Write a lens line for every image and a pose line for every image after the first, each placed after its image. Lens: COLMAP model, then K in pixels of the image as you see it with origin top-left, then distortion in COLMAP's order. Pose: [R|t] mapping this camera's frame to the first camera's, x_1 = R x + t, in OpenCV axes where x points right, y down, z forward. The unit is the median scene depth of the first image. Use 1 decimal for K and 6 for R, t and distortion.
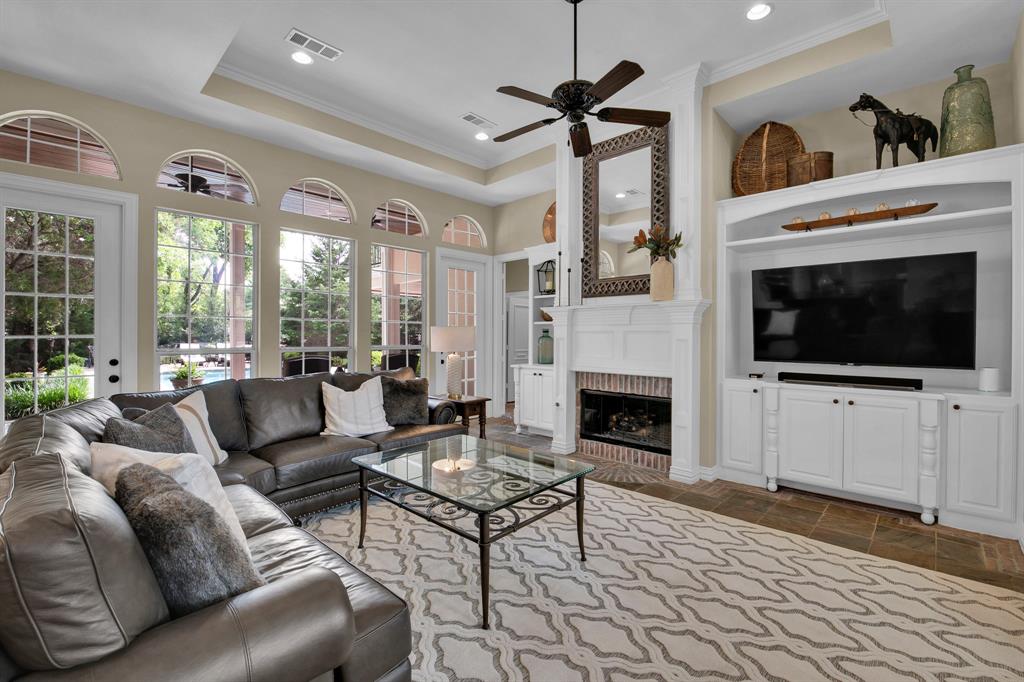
lens RADIAL K [[446.9, 0, 508.0], [0, 446.9, 336.4], [0, 0, 1]] dist [0.016327, -0.000434]
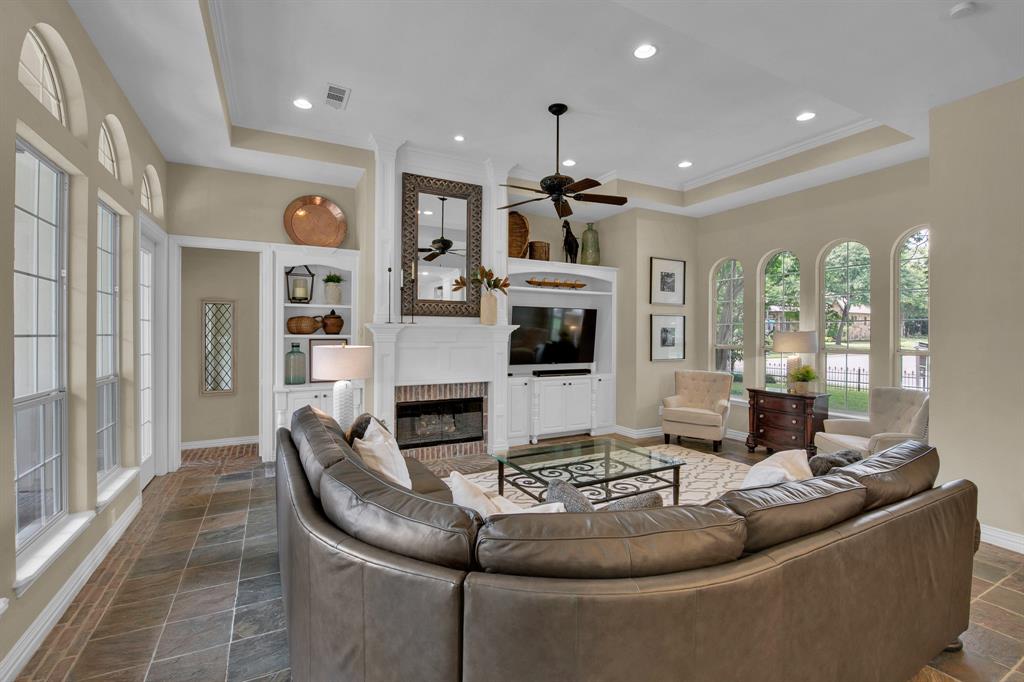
lens RADIAL K [[446.9, 0, 506.4], [0, 446.9, 339.9], [0, 0, 1]] dist [0.016327, -0.000434]
pose [[0.329257, -0.008609, 0.944201, -0.847872], [0.002748, 0.999963, 0.008160, -0.041705], [-0.944236, -0.000092, 0.329268, 0.486813]]
